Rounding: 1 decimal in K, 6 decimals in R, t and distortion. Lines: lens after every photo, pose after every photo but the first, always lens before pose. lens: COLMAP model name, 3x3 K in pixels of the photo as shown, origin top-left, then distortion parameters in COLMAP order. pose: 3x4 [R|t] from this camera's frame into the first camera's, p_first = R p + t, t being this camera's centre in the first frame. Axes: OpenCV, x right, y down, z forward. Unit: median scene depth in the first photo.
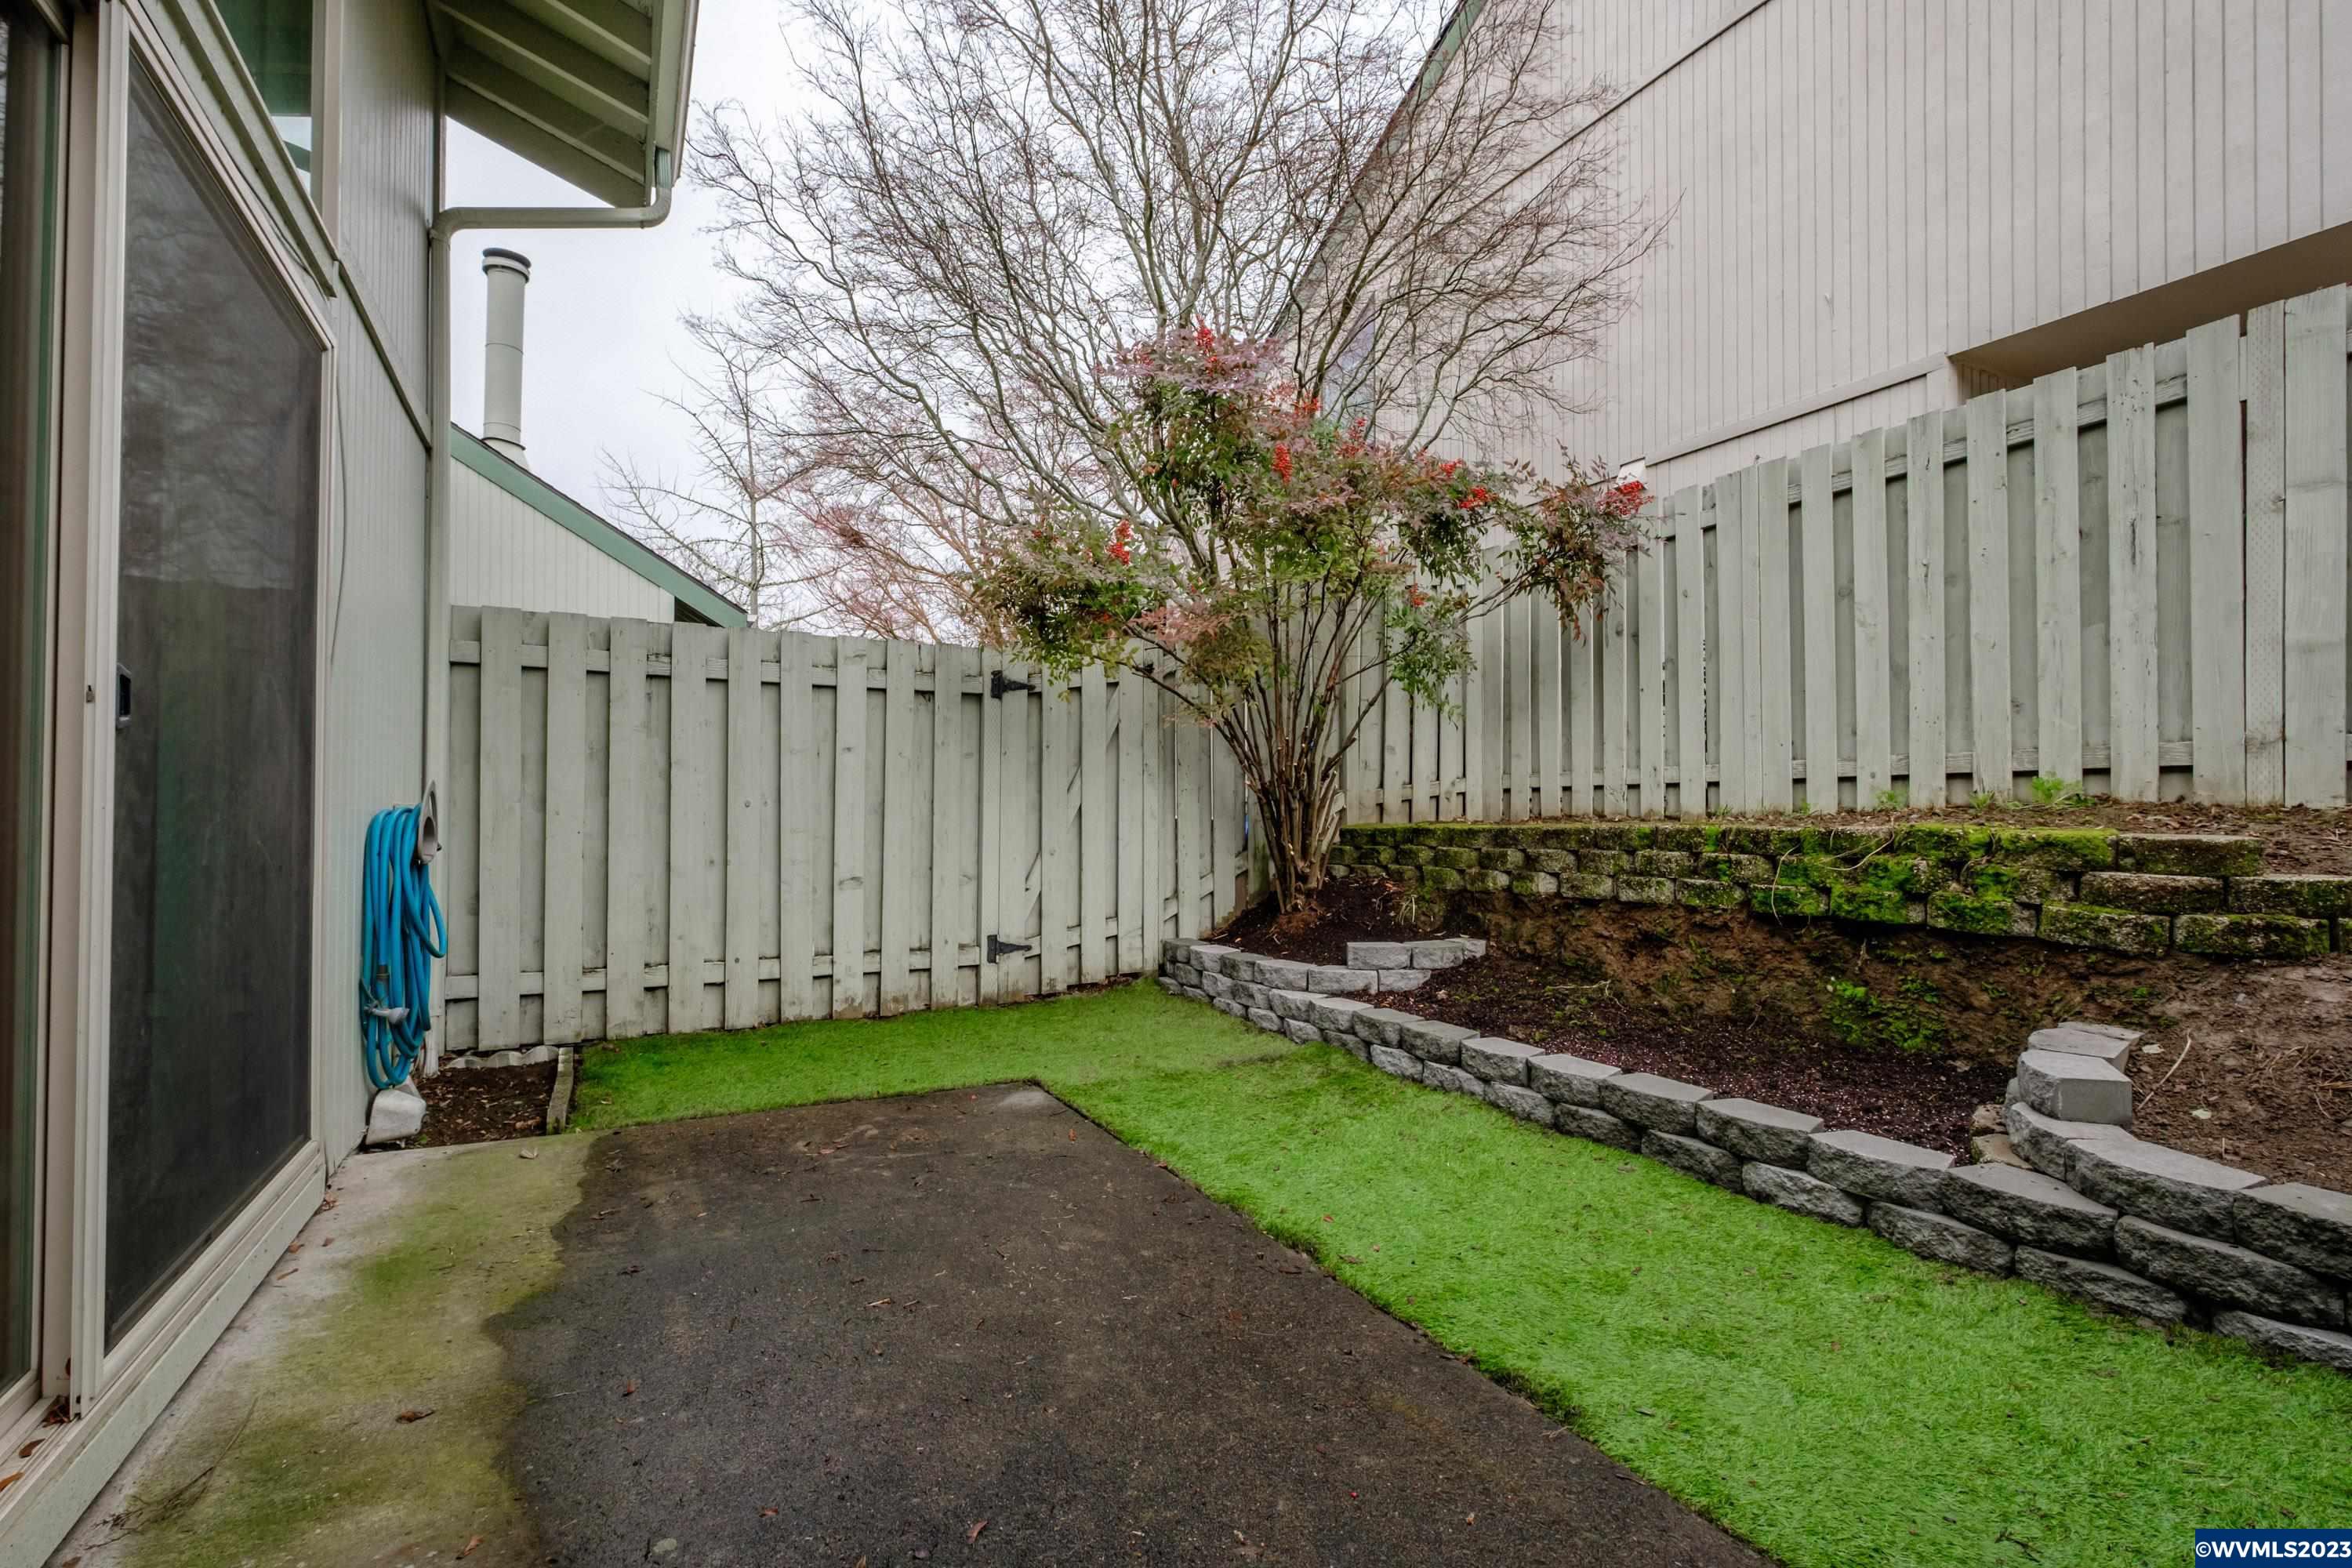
lens RADIAL K [[1032.1, 0, 1155.0], [0, 1032.1, 796.7], [0, 0, 1]] dist [-0.003762, 0.000680]
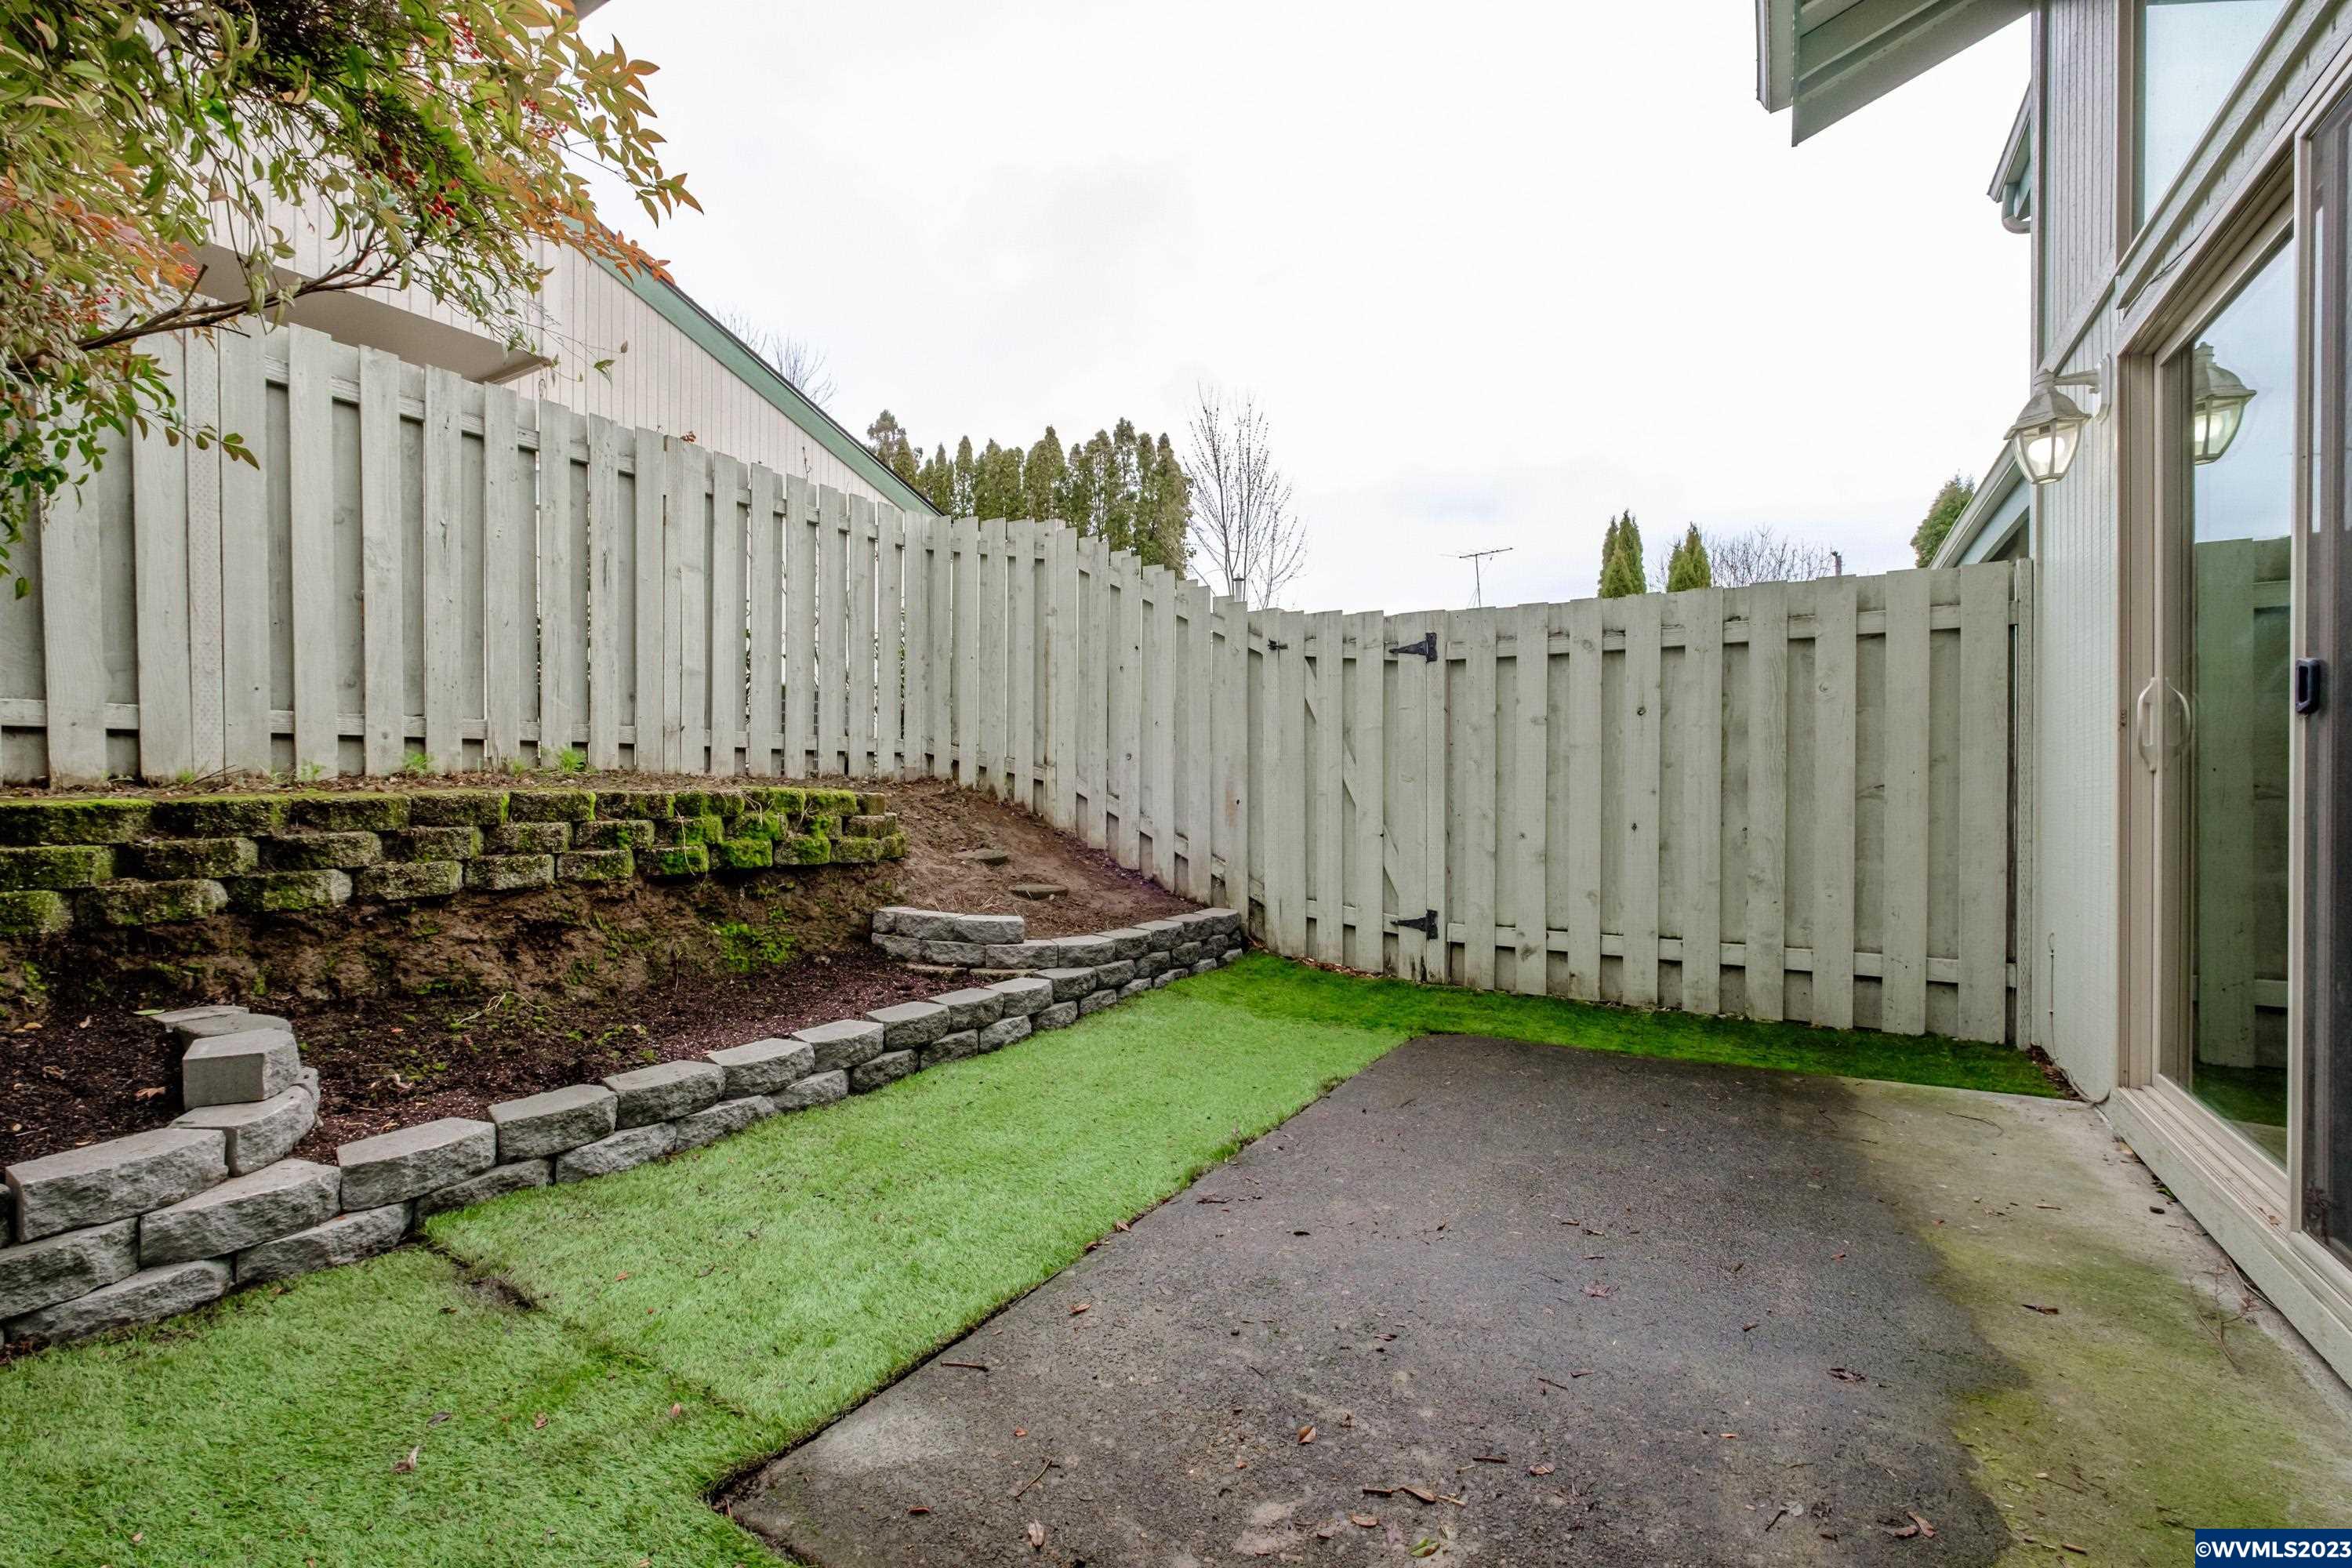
lens RADIAL K [[1032.1, 0, 1161.3], [0, 1032.1, 789.2], [0, 0, 1]] dist [-0.003762, 0.000680]
pose [[-0.512818, -0.008053, 0.858460, -0.506189], [-0.016596, 0.999862, -0.000535, 0.018137], [-0.858337, -0.014521, -0.512881, 1.031505]]
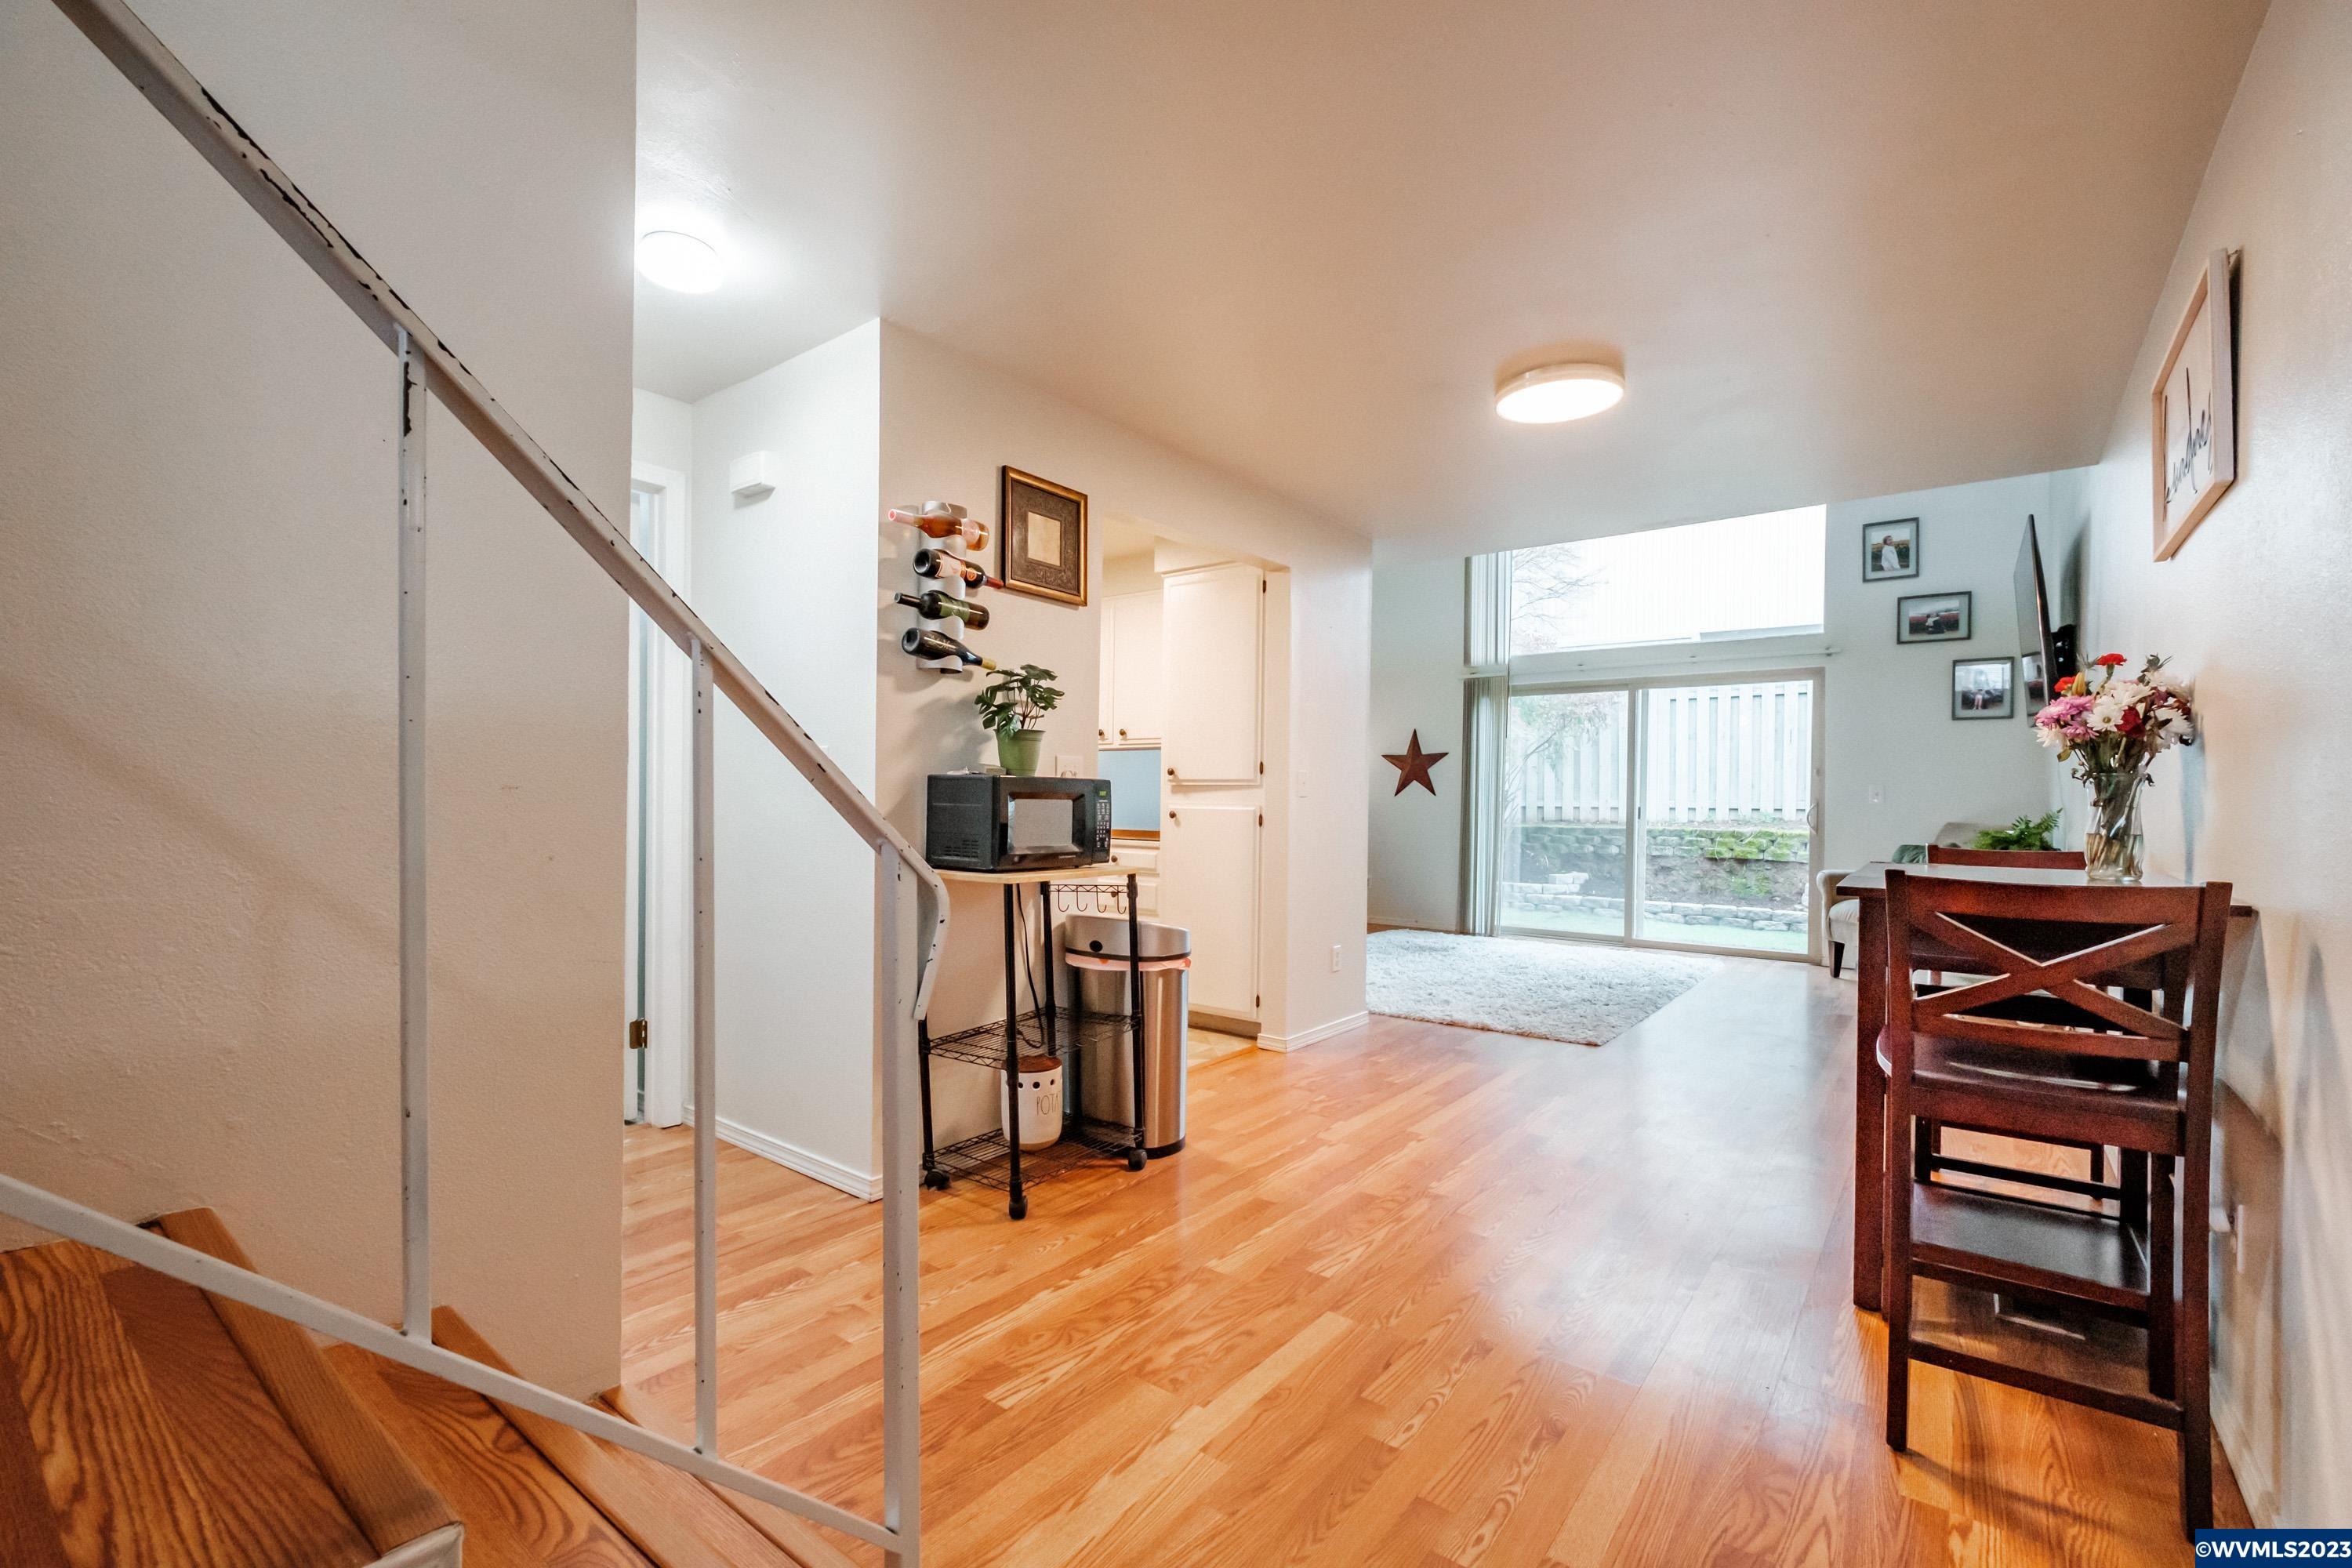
lens RADIAL K [[1032.1, 0, 1177.5], [0, 1032.1, 796.1], [0, 0, 1]] dist [-0.003762, 0.000680]
pose [[0.909825, 0.006996, 0.414932, -1.957114], [-0.015507, 0.999733, 0.017147, -0.089237], [-0.414702, -0.022035, 0.909691, -1.031563]]
